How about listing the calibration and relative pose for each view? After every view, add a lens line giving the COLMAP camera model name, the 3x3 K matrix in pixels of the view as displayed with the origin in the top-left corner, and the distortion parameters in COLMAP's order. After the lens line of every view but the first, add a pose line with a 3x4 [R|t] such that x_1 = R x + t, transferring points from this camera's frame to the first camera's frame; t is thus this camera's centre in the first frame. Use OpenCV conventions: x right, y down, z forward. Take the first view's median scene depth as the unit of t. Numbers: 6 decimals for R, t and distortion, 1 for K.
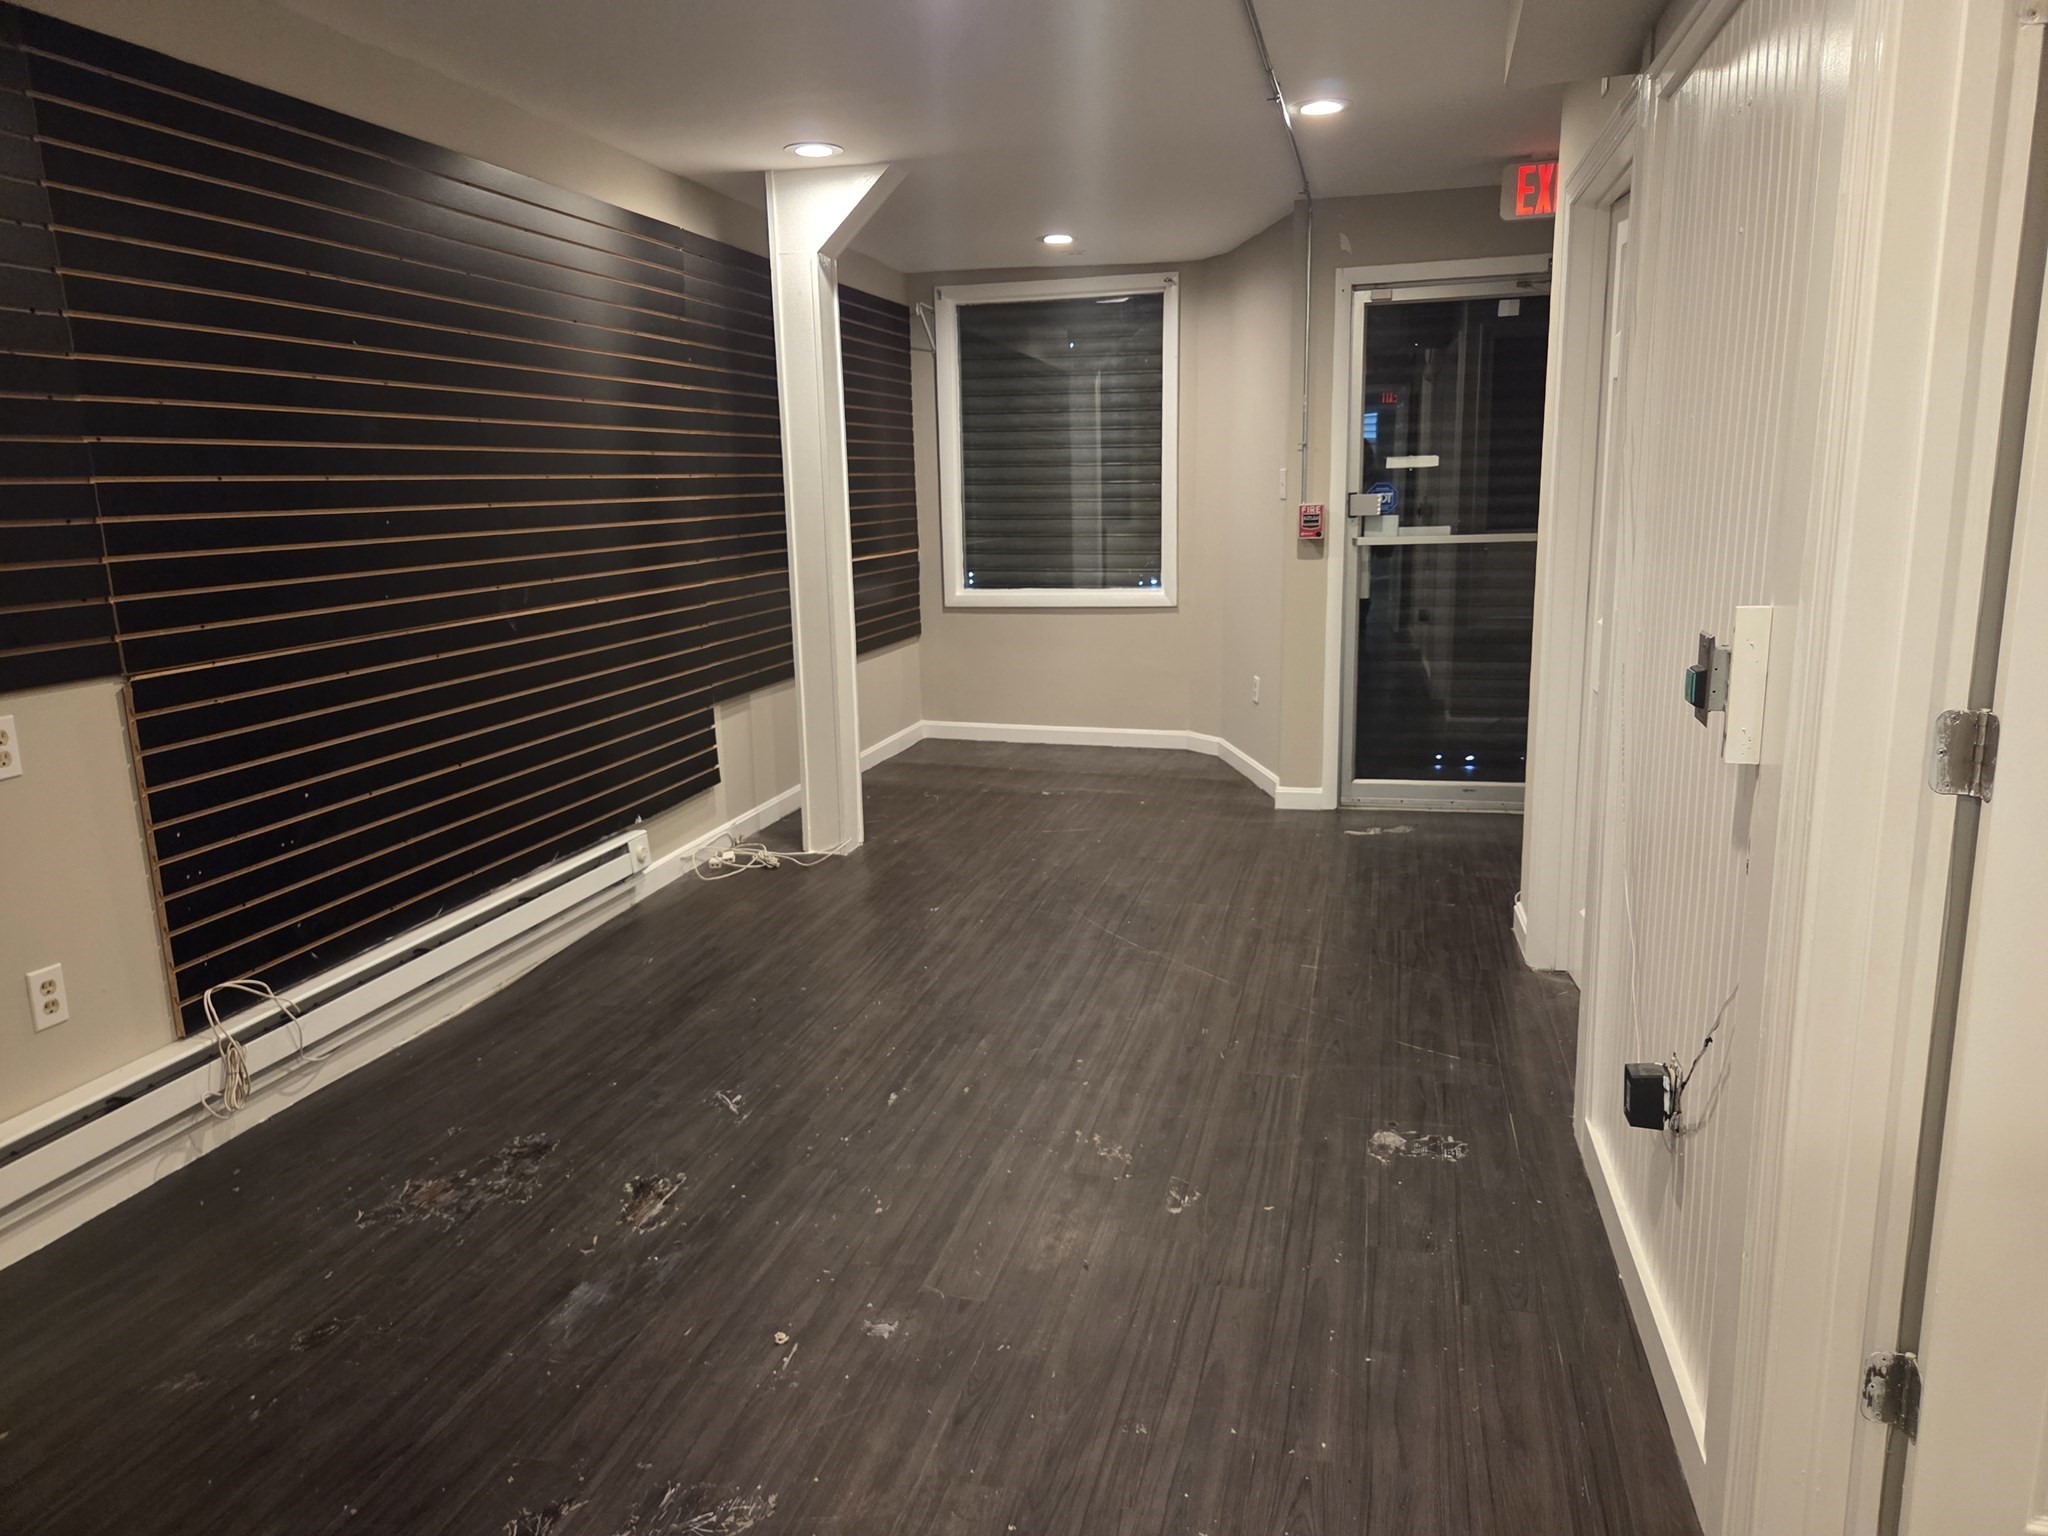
lens RADIAL K [[1376.4, 0, 1029.1], [0, 1376.4, 757.9], [0, 0, 1]] dist [0.073934, -0.085908]
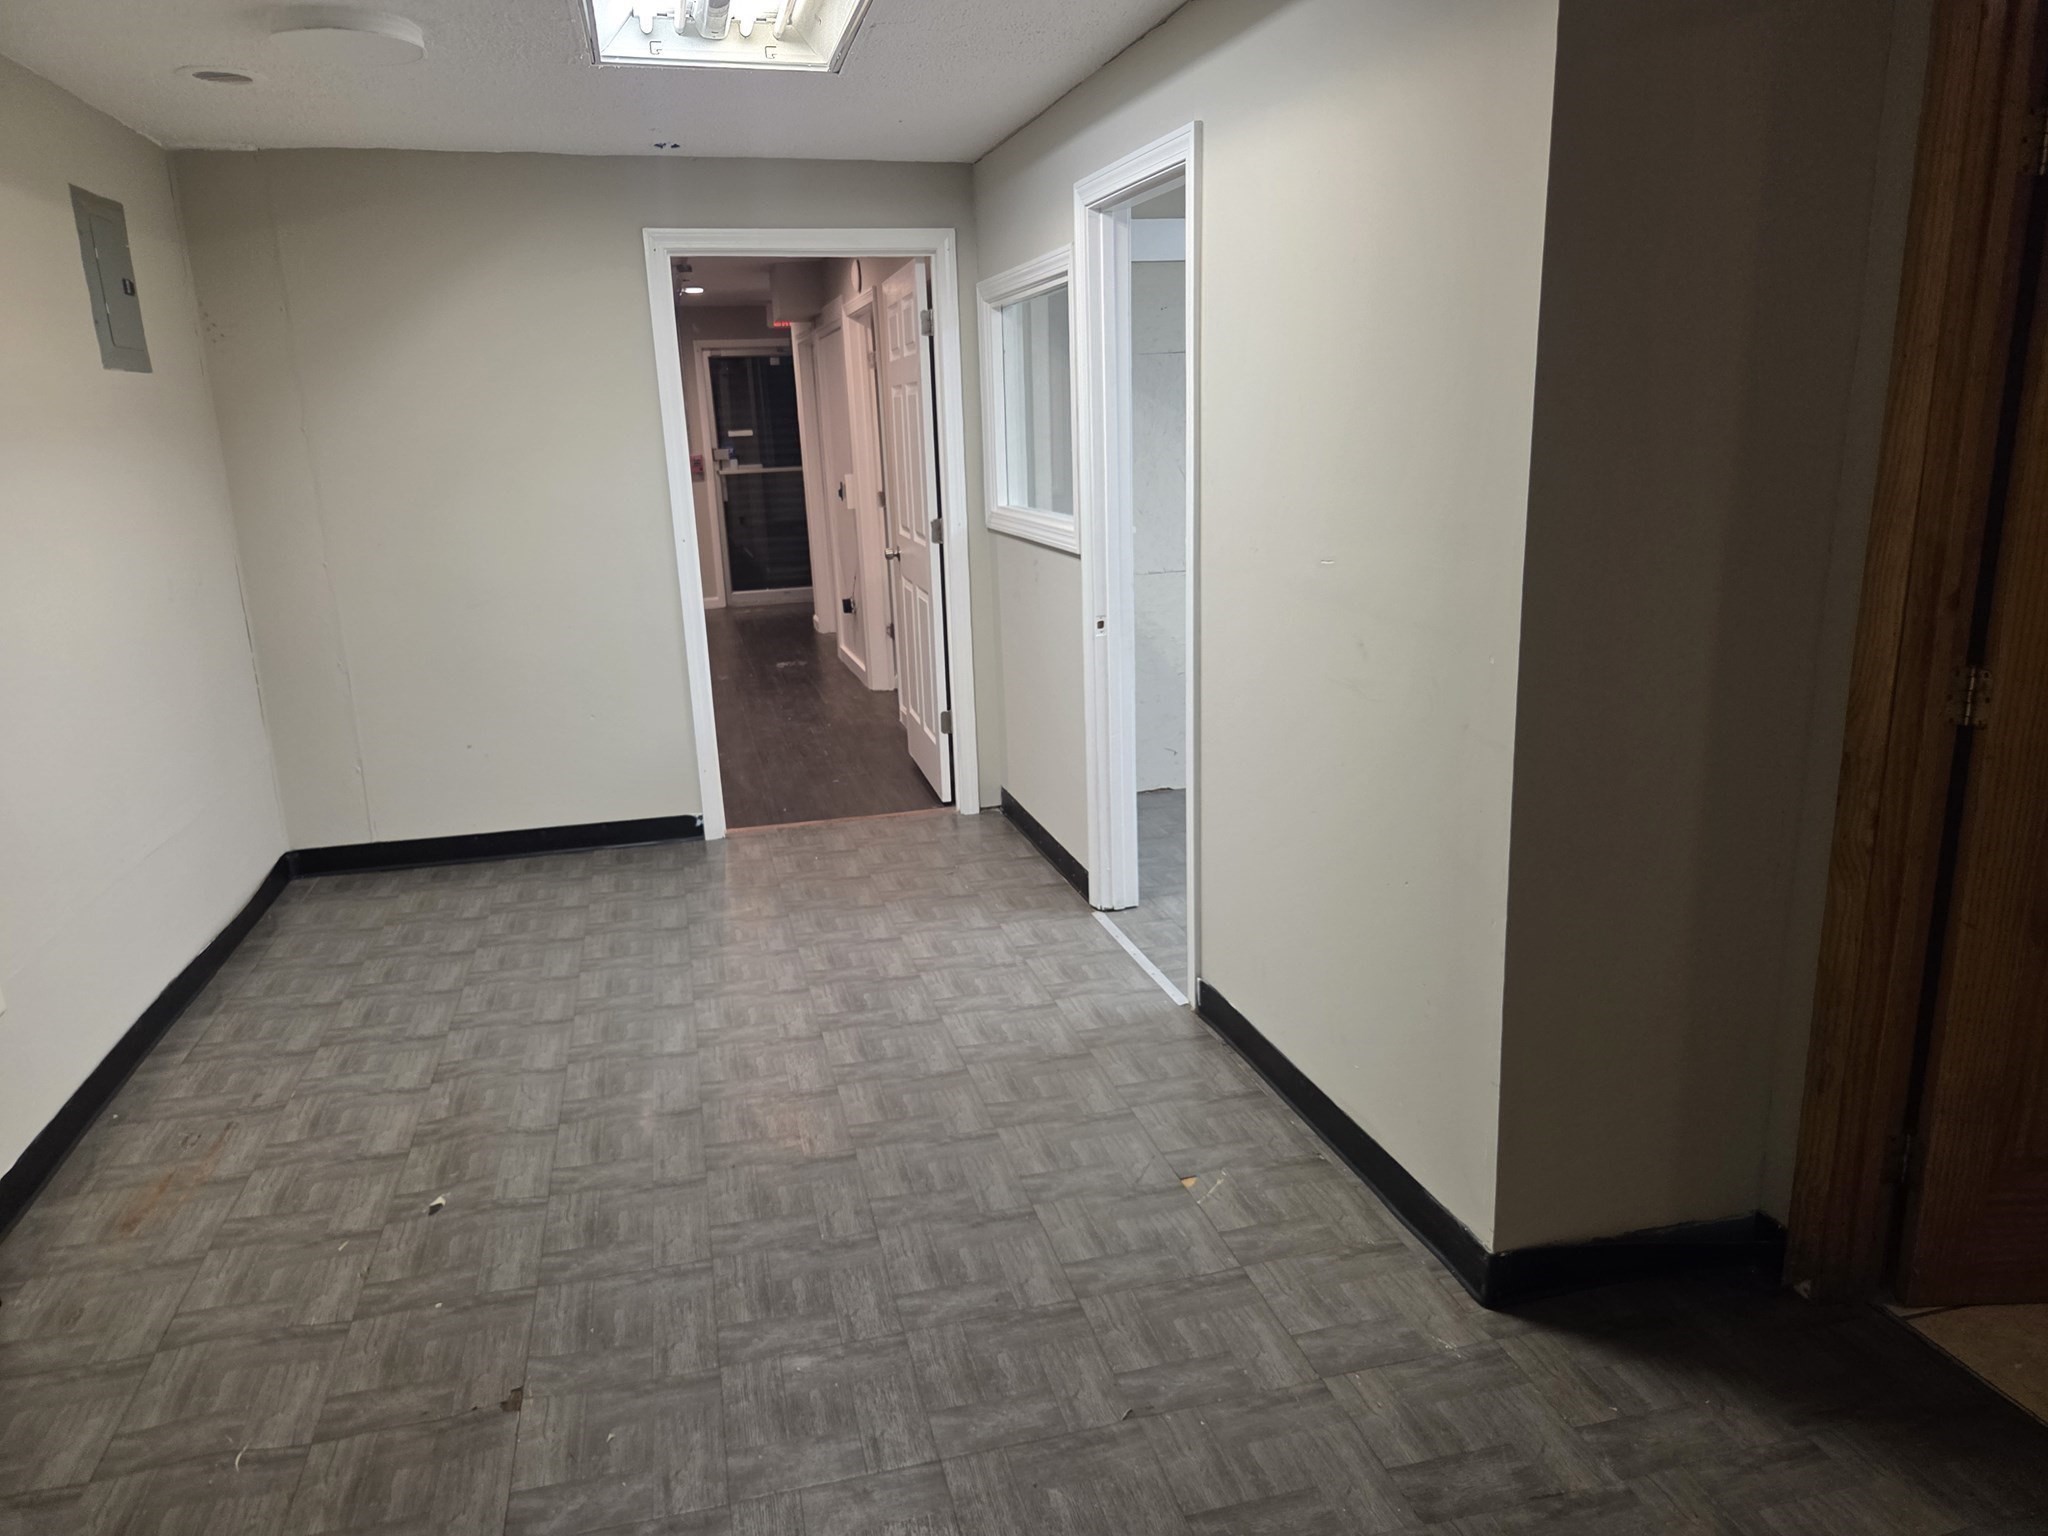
lens RADIAL K [[1376.4, 0, 1029.1], [0, 1376.4, 757.9], [0, 0, 1]] dist [0.073934, -0.085908]
pose [[0.871571, -0.128195, 0.473213, -0.388045], [0.110651, 0.991740, 0.064868, 0.181086], [-0.477620, -0.004175, 0.878557, -1.025846]]
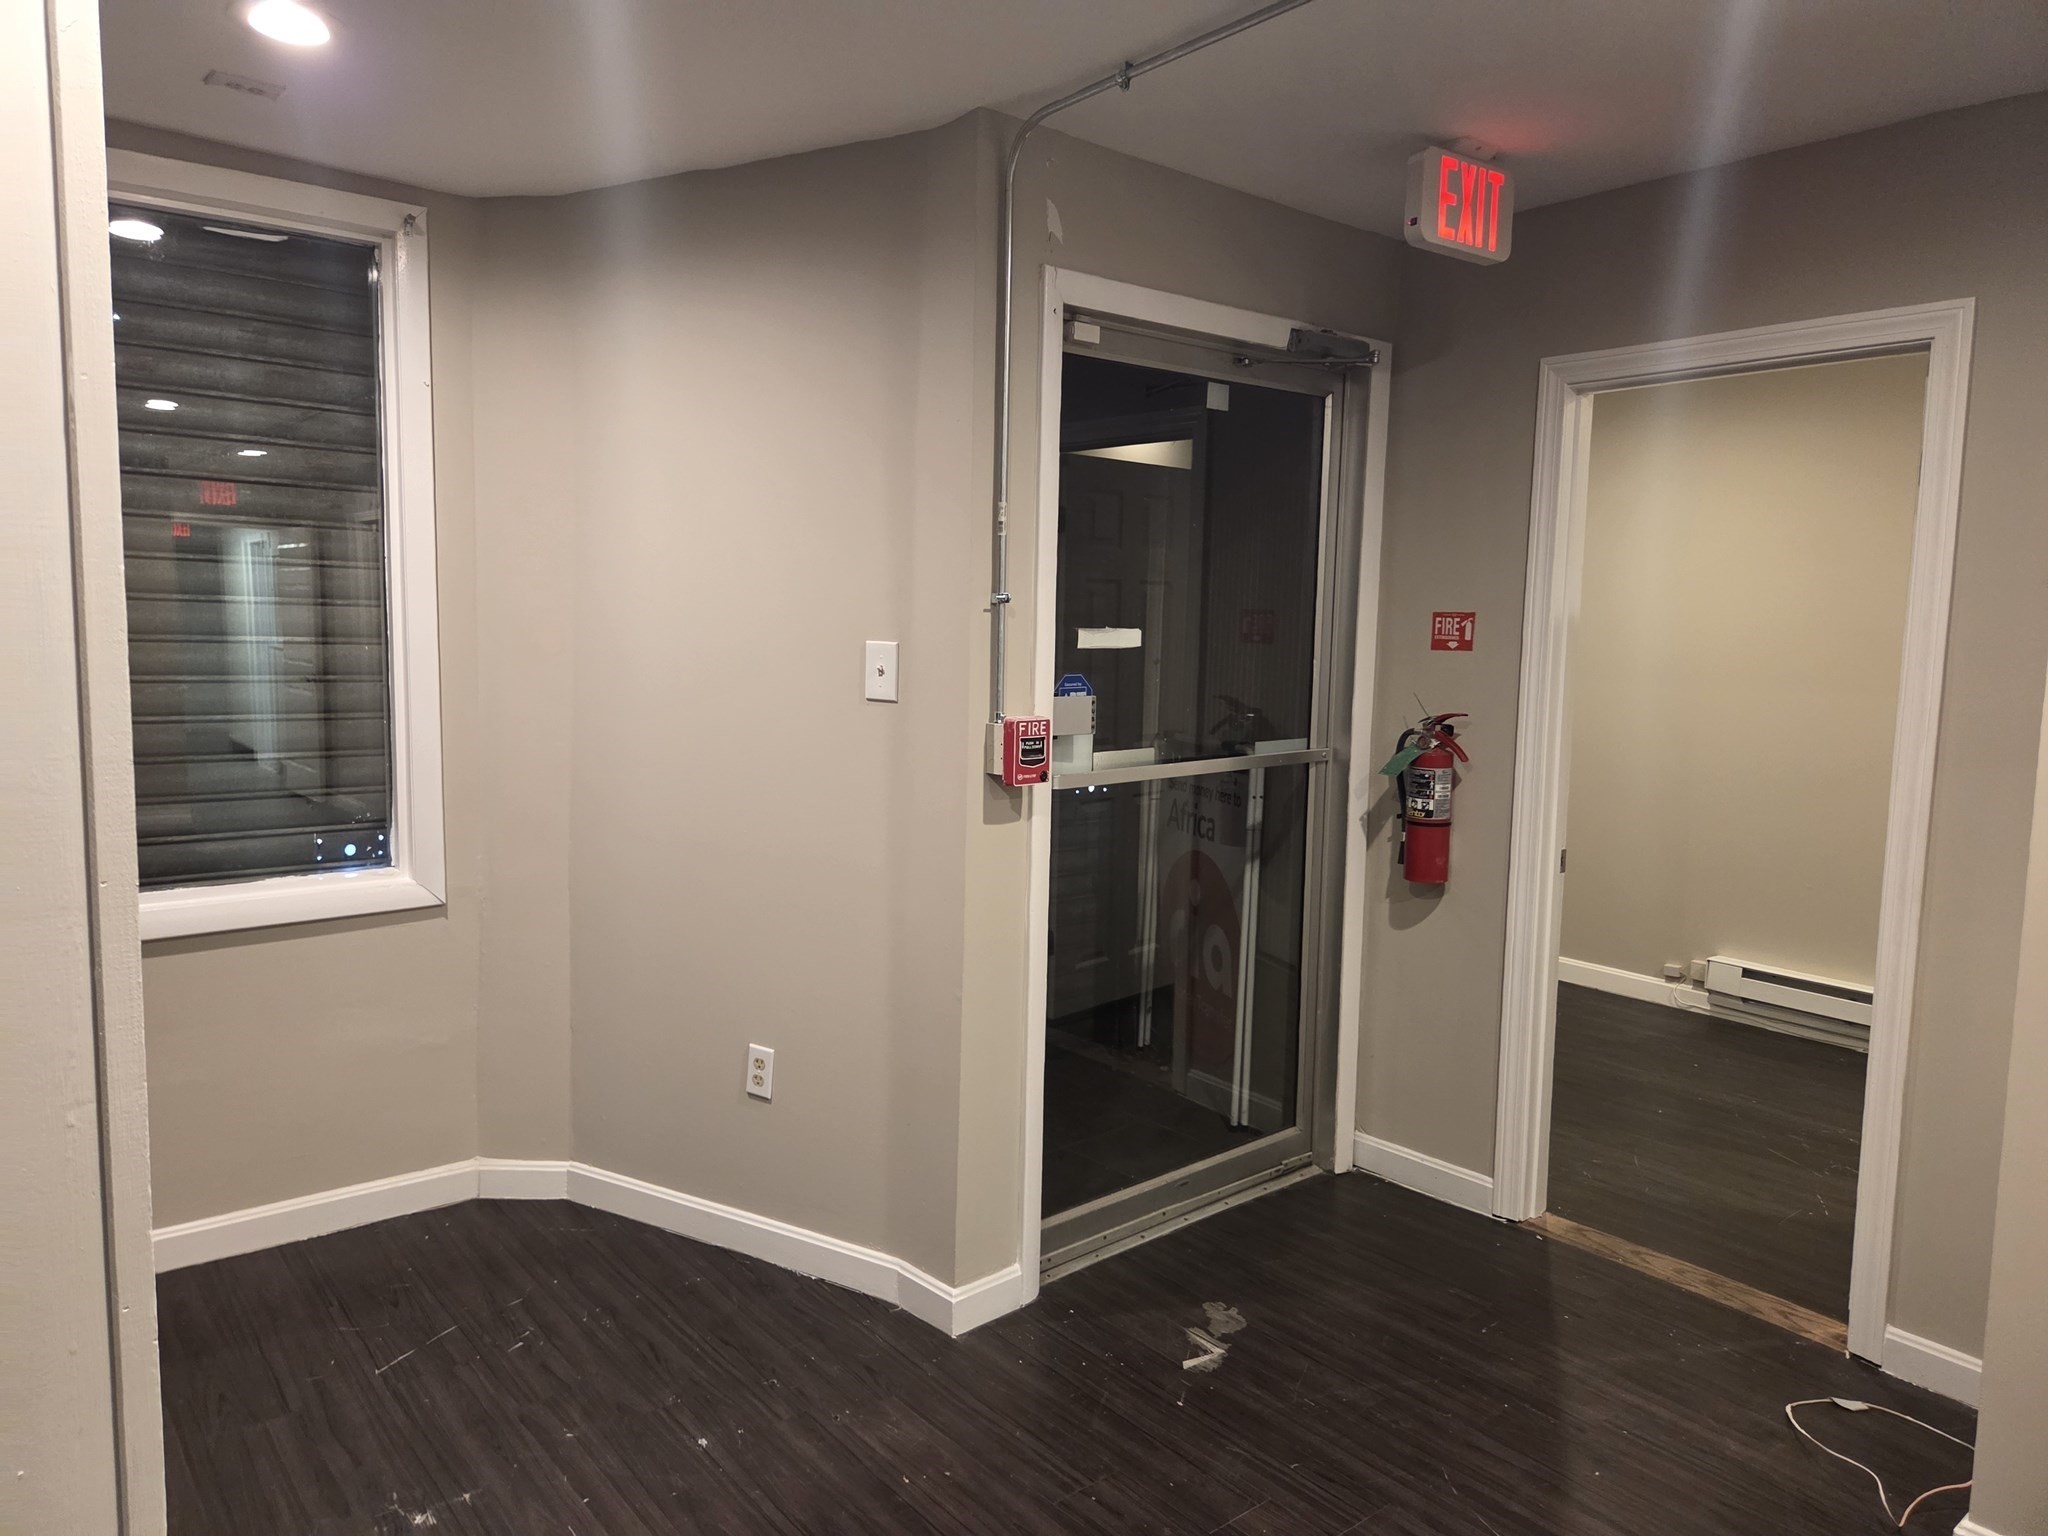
lens RADIAL K [[1376.4, 0, 1029.1], [0, 1376.4, 757.9], [0, 0, 1]] dist [0.073934, -0.085908]
pose [[0.594222, -0.048337, 0.802847, -0.192522], [0.123738, 0.991803, -0.031870, -0.151353], [-0.794726, 0.118281, 0.595332, 0.697663]]
